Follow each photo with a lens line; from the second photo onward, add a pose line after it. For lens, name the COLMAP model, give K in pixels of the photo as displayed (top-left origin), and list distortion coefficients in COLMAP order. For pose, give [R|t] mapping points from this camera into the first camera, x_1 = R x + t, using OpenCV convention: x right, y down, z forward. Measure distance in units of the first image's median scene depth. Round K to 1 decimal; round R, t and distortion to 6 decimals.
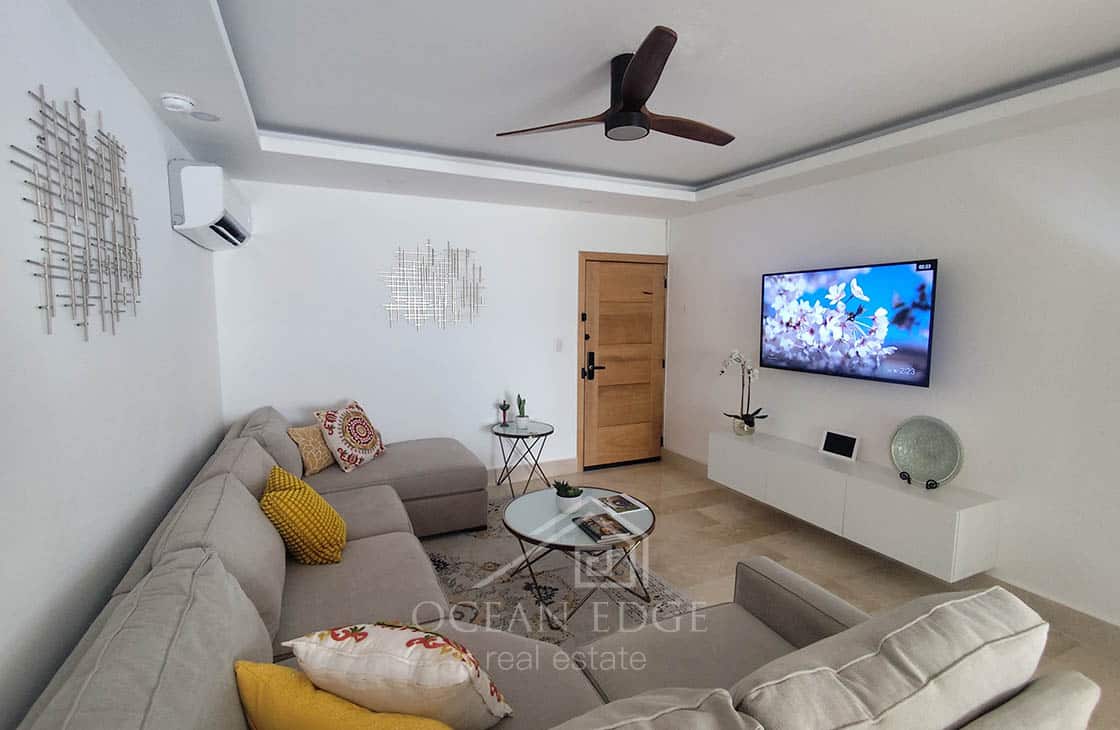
lens RADIAL K [[513.0, 0, 556.7], [0, 513.0, 362.7], [0, 0, 1]] dist [-0.003546, -0.000032]
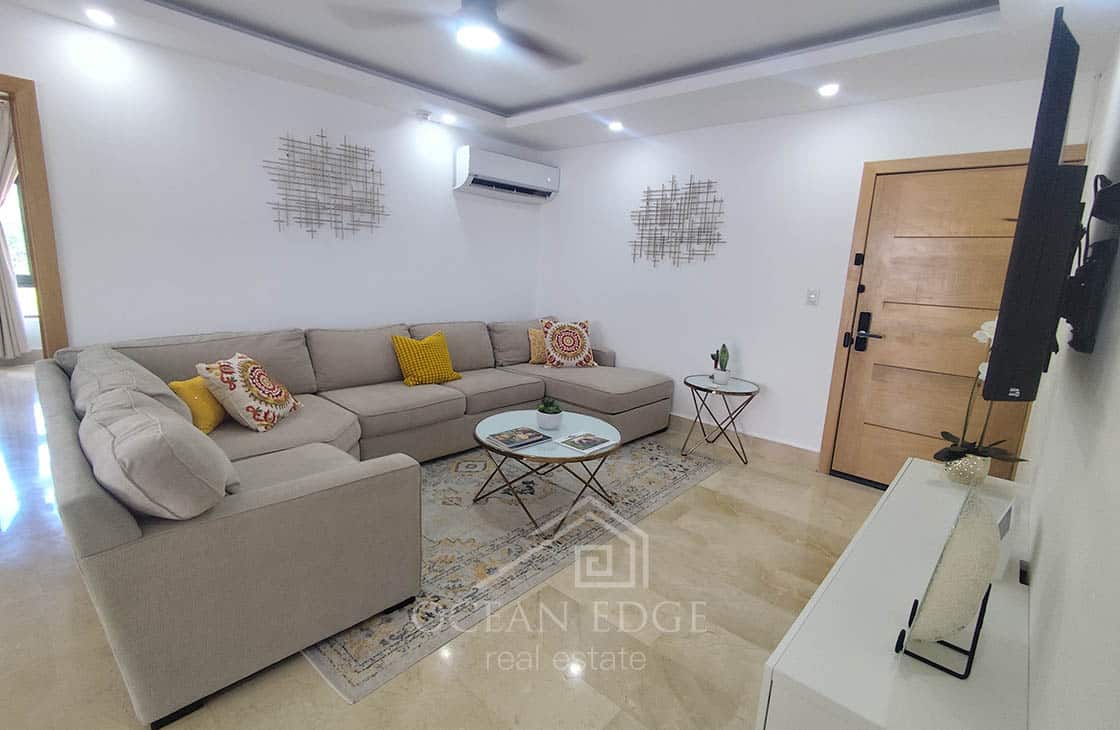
lens RADIAL K [[513.0, 0, 561.6], [0, 513.0, 364.9], [0, 0, 1]] dist [-0.003546, -0.000032]
pose [[0.400359, 0.187859, -0.896896, 0.671668], [-0.145394, 0.979385, 0.140235, 0.015752], [0.904750, 0.074259, 0.419419, 0.430453]]
